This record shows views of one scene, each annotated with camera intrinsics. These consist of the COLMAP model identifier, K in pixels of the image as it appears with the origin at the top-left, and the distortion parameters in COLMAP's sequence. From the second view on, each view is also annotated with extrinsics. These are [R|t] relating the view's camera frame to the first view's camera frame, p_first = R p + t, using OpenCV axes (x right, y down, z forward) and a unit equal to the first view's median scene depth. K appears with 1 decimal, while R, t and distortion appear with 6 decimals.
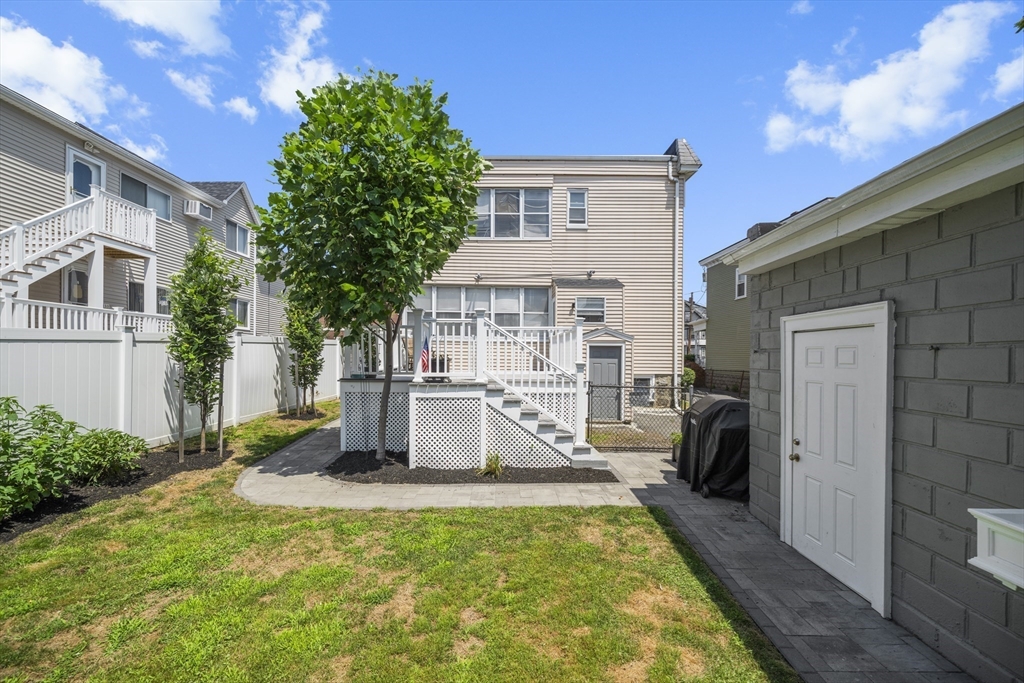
lens RADIAL K [[412.9, 0, 518.9], [0, 412.9, 351.8], [0, 0, 1]] dist [-0.003800, -0.000202]
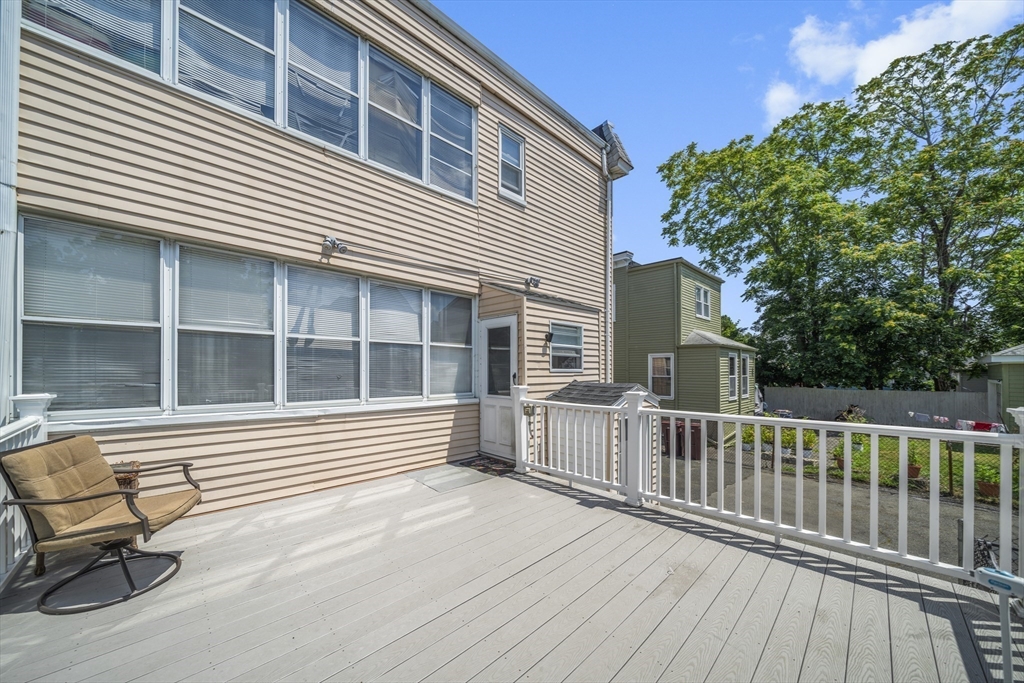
lens RADIAL K [[353.4, 0, 507.3], [0, 353.4, 368.7], [0, 0, 1]] dist [-0.008856, 0.000377]
pose [[0.760876, -0.000556, 0.648897, -0.363954], [0.001710, 0.999998, -0.001148, -0.133530], [-0.648895, 0.001983, 0.760875, 1.288481]]
